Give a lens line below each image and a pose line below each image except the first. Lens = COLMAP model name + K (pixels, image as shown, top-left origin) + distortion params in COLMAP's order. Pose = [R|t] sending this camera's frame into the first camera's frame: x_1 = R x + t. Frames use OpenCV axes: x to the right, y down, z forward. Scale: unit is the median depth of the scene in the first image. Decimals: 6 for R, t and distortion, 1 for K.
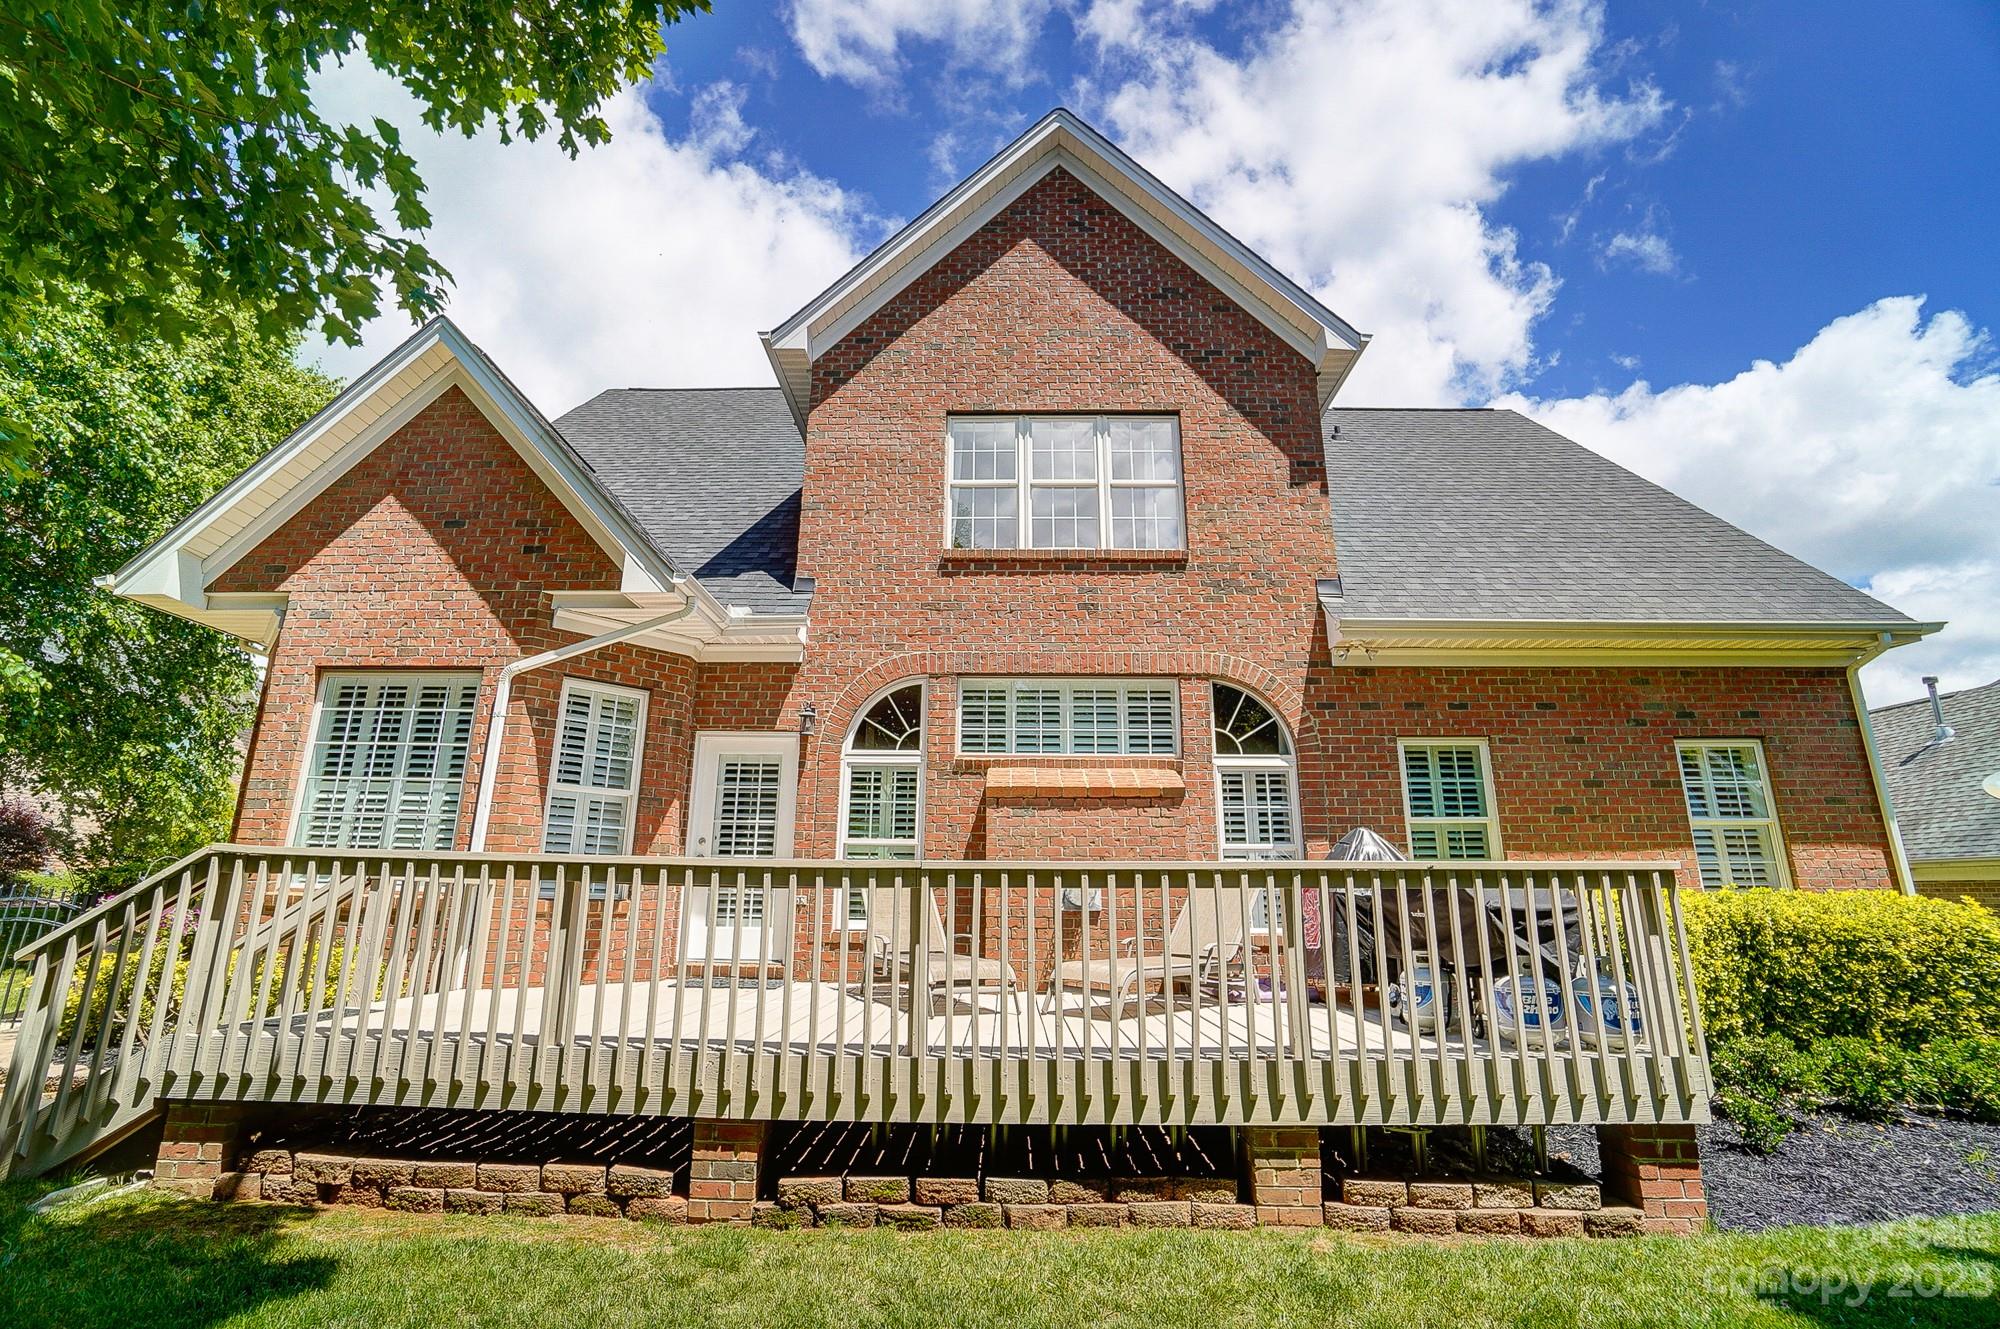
lens RADIAL K [[886.4, 0, 997.5], [0, 886.4, 662.8], [0, 0, 1]] dist [-0.023662, -0.000080]
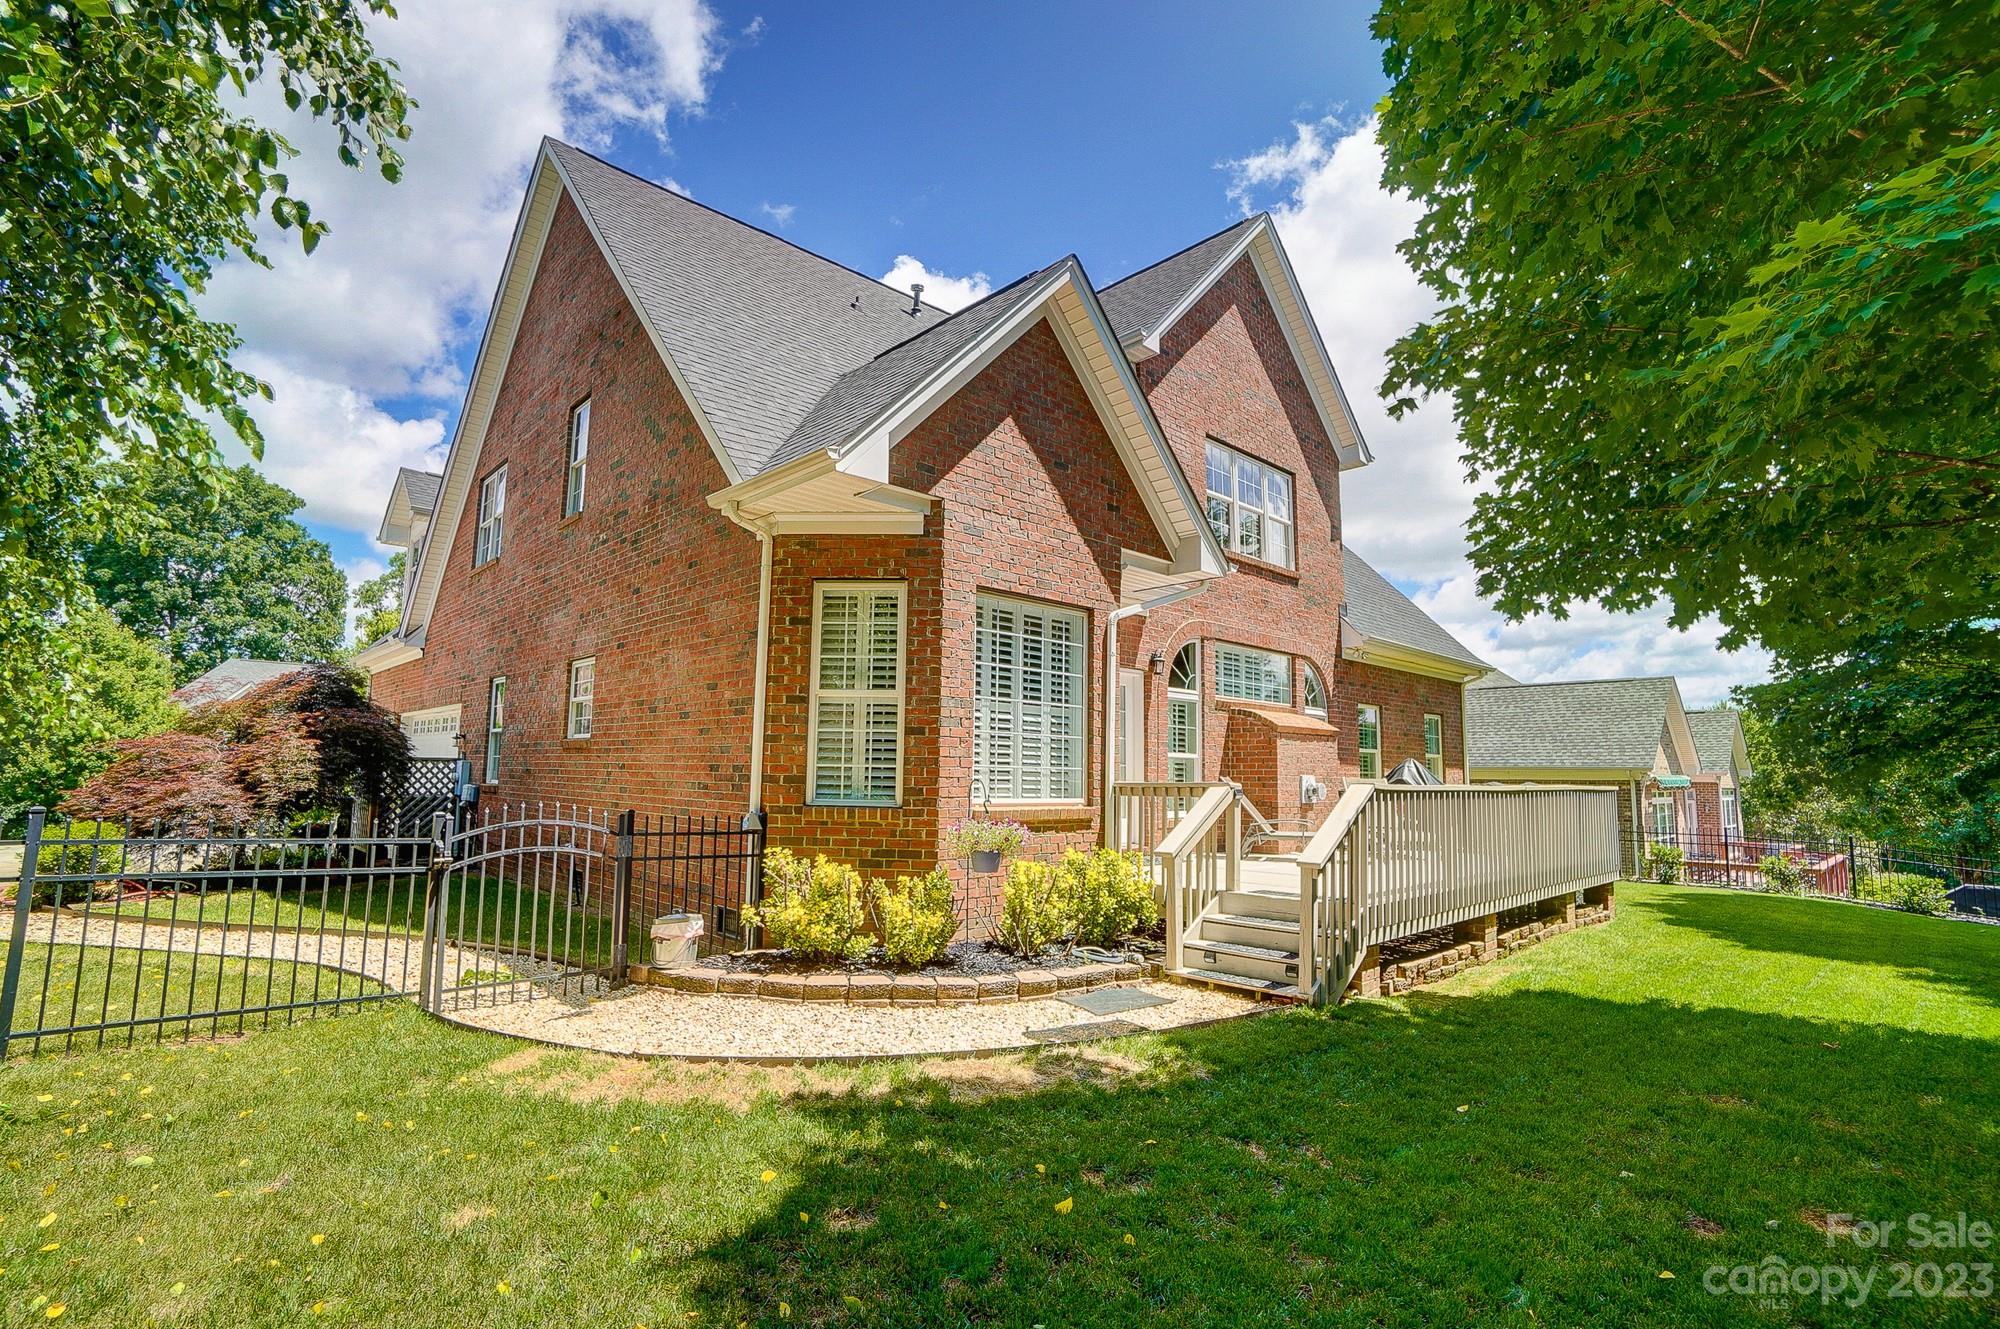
lens RADIAL K [[918.0, 0, 1000.5], [0, 918.0, 668.7], [0, 0, 1]] dist [-0.000345, -0.000007]
pose [[0.704767, 0.078765, 0.705053, -1.355085], [-0.189461, 0.978619, 0.080057, 0.007305], [-0.683673, -0.190002, 0.704621, 0.205812]]
